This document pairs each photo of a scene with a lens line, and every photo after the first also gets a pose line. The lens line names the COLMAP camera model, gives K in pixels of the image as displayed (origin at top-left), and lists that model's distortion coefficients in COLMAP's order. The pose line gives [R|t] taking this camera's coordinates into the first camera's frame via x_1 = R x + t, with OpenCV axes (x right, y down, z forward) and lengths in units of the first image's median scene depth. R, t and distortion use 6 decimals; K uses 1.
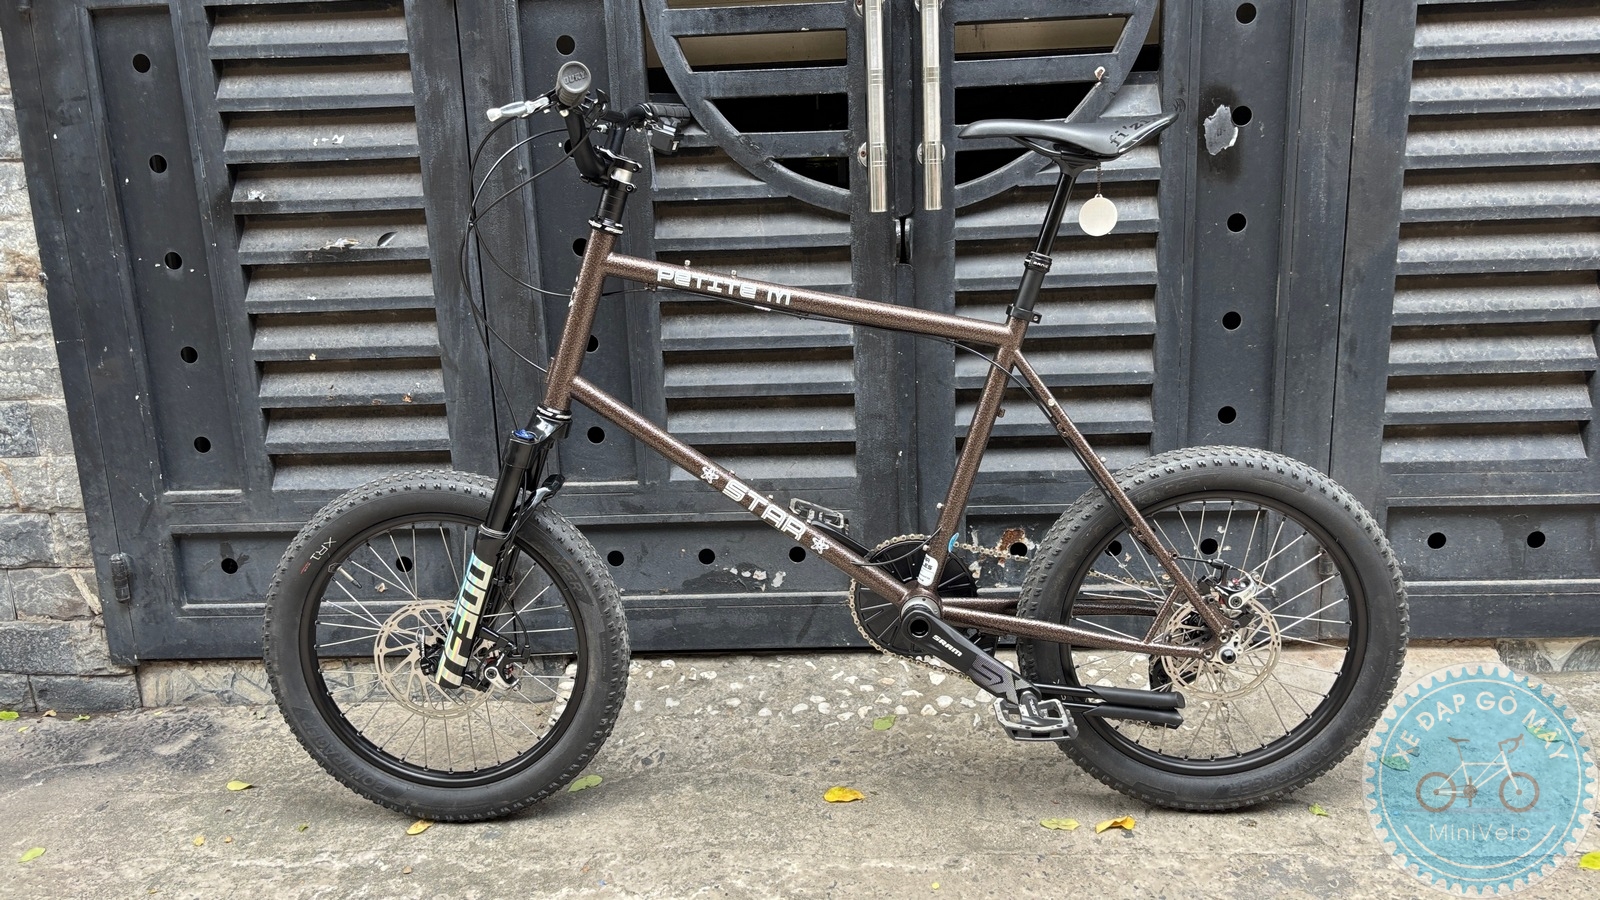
lens RADIAL K [[1215.7, 0, 788.3], [0, 1215.7, 444.5], [0, 0, 1]] dist [0.051247, -0.071522]
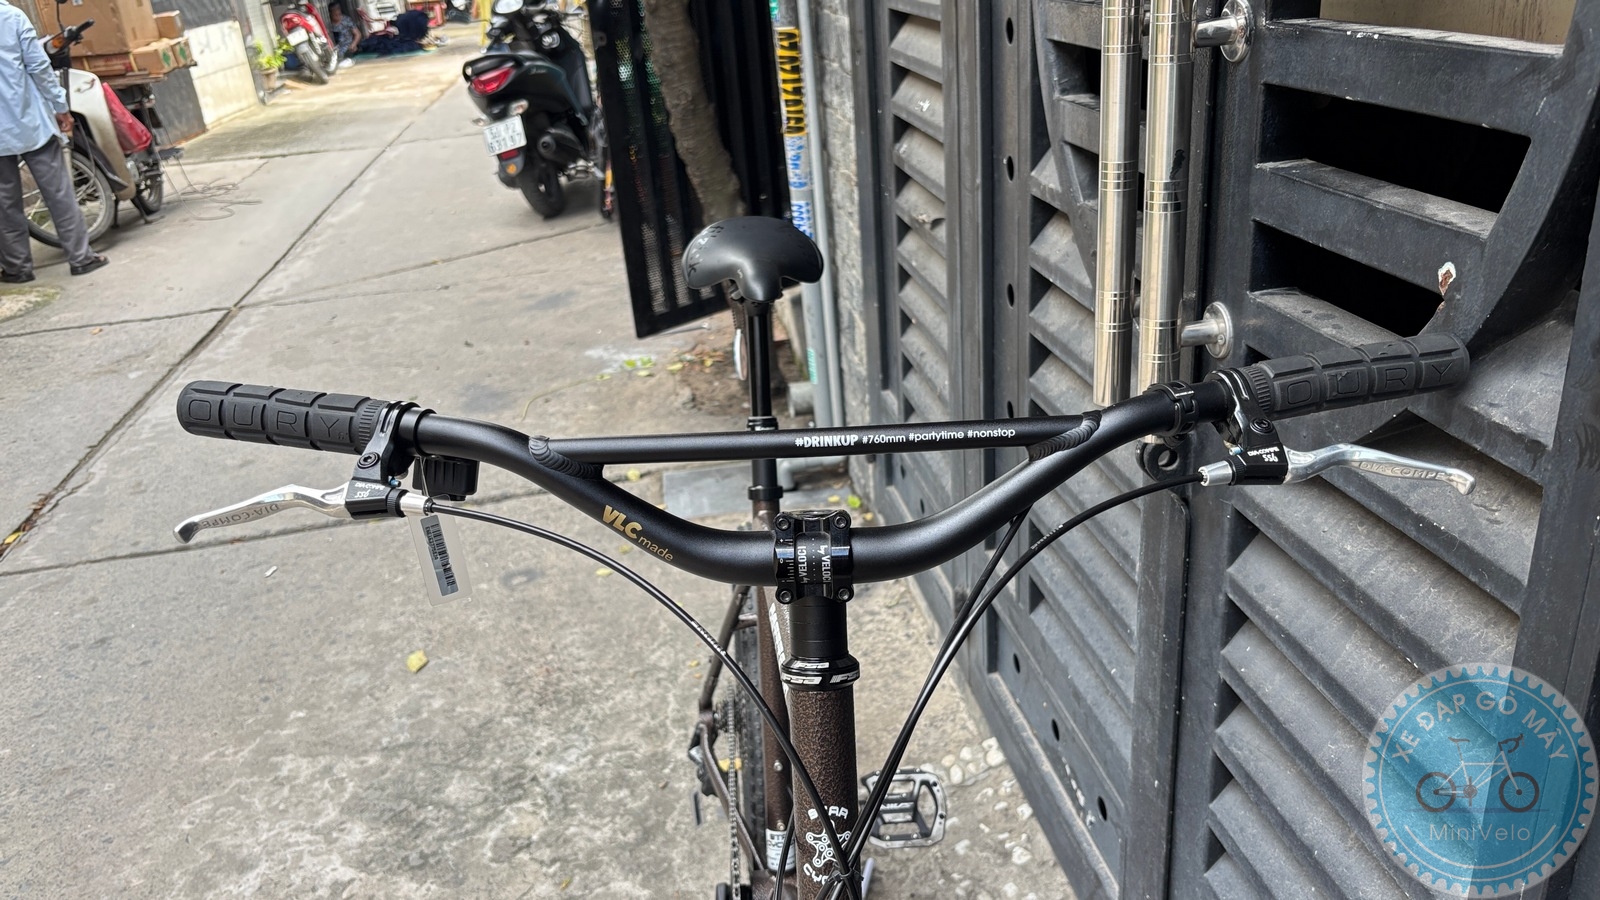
lens RADIAL K [[1221.7, 0, 797.0], [0, 1221.7, 461.0], [0, 0, 1]] dist [0.042953, -0.057437]
pose [[0.207181, 0.413950, -0.886410, 0.545991], [-0.157626, 0.908355, 0.387356, -0.354782], [0.965521, 0.059468, 0.253443, 0.702412]]
